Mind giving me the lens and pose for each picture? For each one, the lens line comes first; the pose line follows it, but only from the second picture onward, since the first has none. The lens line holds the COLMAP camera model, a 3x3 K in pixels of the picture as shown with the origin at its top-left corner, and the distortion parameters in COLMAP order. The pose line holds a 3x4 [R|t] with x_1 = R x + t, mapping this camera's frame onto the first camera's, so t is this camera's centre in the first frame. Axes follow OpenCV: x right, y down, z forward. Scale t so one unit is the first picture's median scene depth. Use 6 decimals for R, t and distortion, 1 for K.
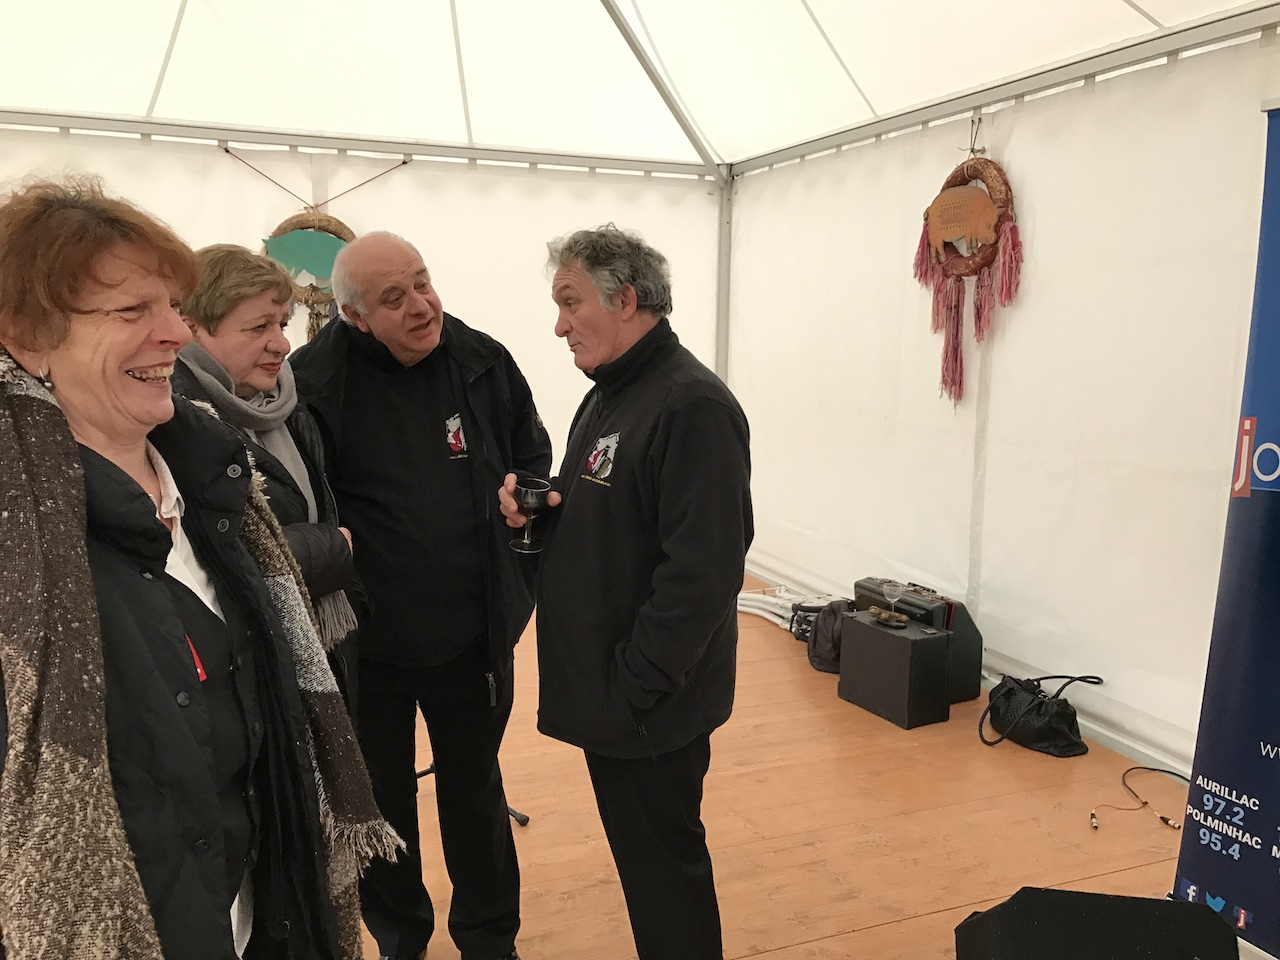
lens RADIAL K [[1048.4, 0, 638.9], [0, 1048.4, 458.6], [0, 0, 1]] dist [0.012819, -0.011656]
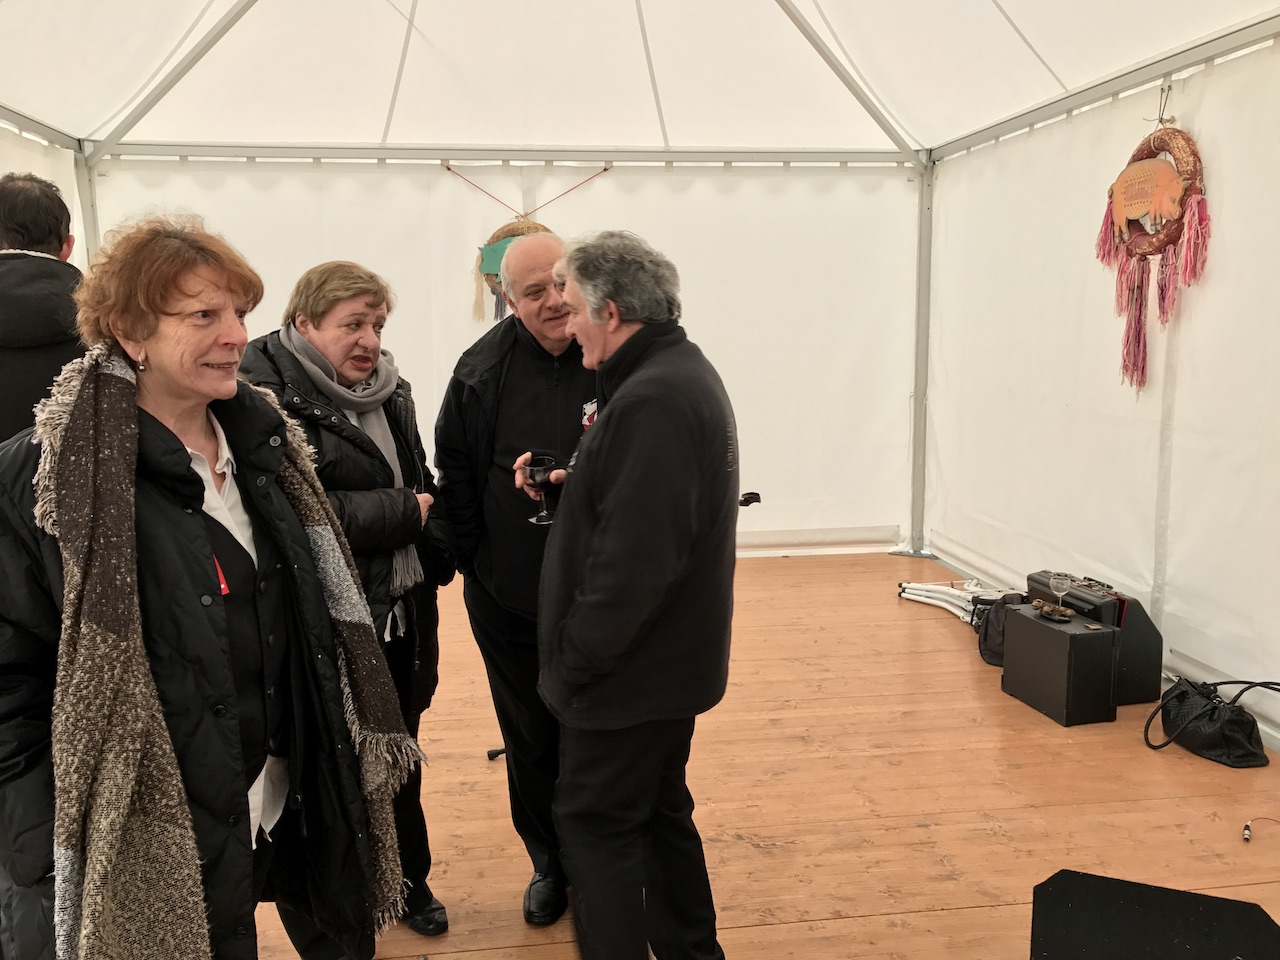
lens RADIAL K [[1048.4, 0, 620.8], [0, 1048.4, 446.1], [0, 0, 1]] dist [0.012819, -0.011656]
pose [[0.966402, 0.005900, -0.256969, 0.098540], [-0.007331, 0.999962, -0.004611, 0.006622], [0.256933, 0.006340, 0.966409, -0.036904]]
